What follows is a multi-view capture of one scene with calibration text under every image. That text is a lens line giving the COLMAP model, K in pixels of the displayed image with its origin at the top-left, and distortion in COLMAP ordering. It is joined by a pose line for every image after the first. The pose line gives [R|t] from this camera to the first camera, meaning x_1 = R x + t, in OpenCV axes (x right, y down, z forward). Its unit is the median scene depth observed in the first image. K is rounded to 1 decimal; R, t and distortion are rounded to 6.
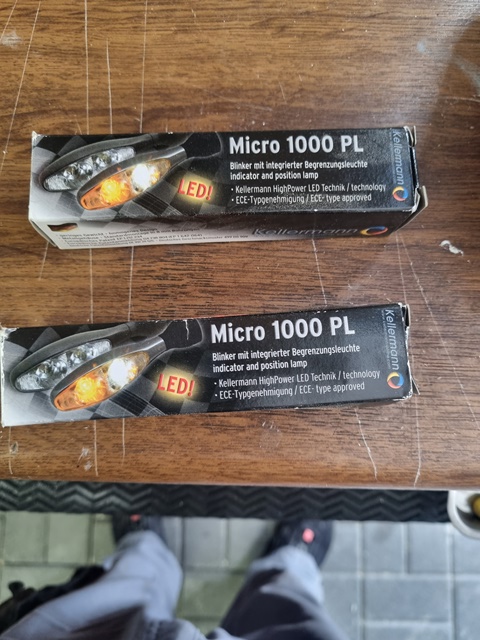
lens RADIAL K [[519.9, 0, 240.0], [0, 519.9, 320.0], [0, 0, 1]] dist [0.003657, 0.002018]
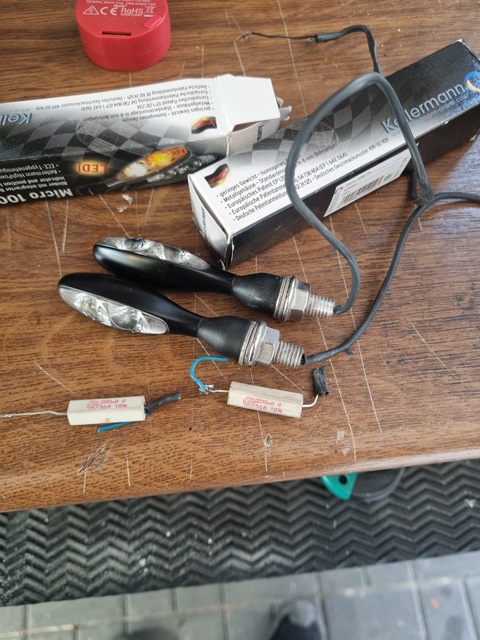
lens RADIAL K [[519.9, 0, 240.0], [0, 519.9, 320.0], [0, 0, 1]] dist [0.003657, 0.002018]
pose [[0.990675, -0.121332, 0.061987, -0.309417], [0.132746, 0.962025, -0.238510, 0.151050], [-0.030694, 0.244515, 0.969160, 0.006170]]
